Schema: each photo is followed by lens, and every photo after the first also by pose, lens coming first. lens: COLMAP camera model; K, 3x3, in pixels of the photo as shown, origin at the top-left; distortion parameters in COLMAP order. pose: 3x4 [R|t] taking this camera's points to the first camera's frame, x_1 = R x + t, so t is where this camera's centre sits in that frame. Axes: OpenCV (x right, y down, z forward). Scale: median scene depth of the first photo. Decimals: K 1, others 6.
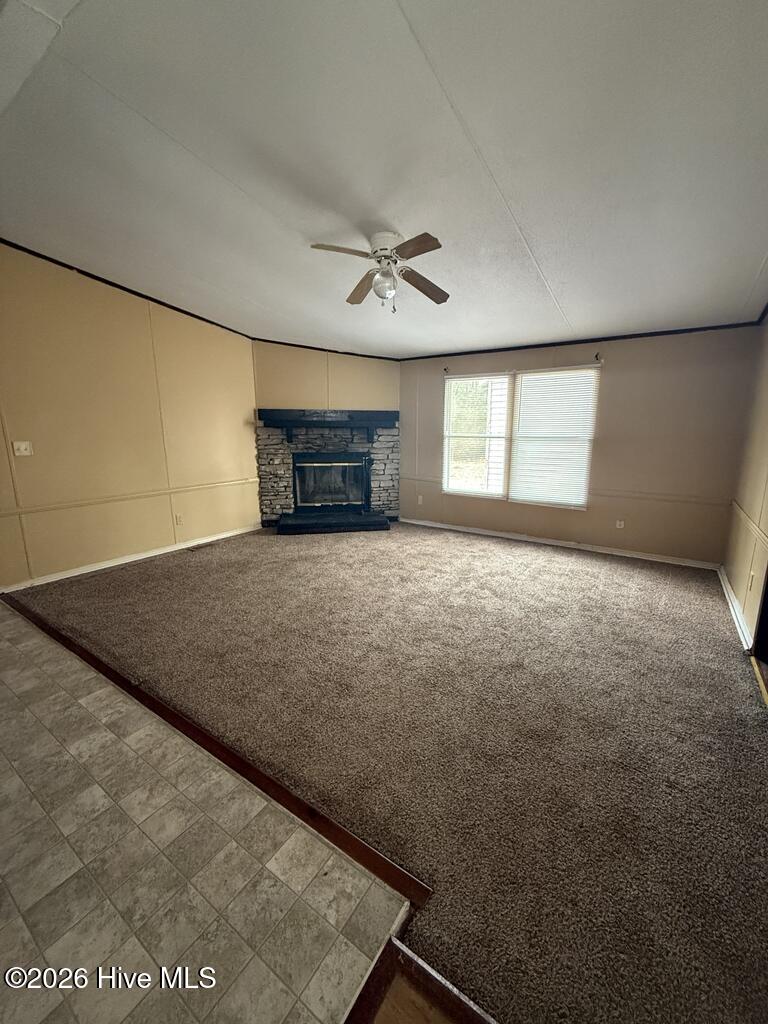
lens RADIAL K [[383.2, 0, 383.3], [0, 383.2, 583.8], [0, 0, 1]] dist [0.000174, 0.000012]
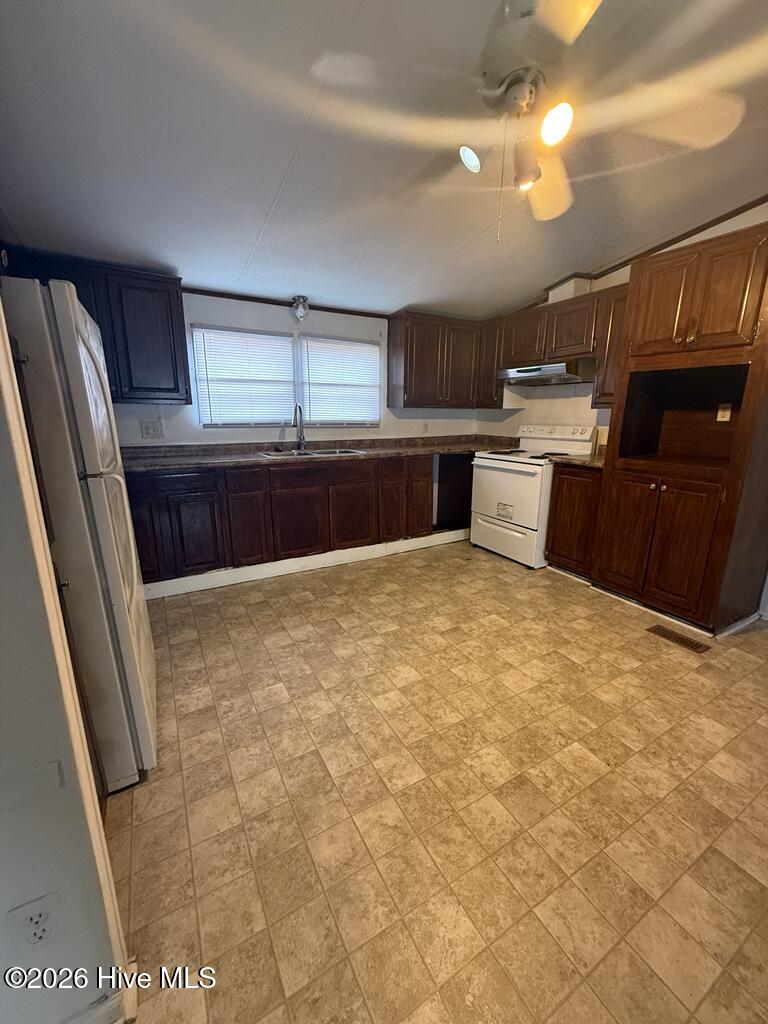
lens RADIAL K [[410.4, 0, 384.0], [0, 410.4, 512.0], [0, 0, 1]] dist [-0.000028, -0.000007]
pose [[-0.443060, 0.210920, -0.871327, 0.993712], [-0.352175, 0.852845, 0.385523, -0.219206], [0.824422, 0.477669, -0.303581, 0.510241]]
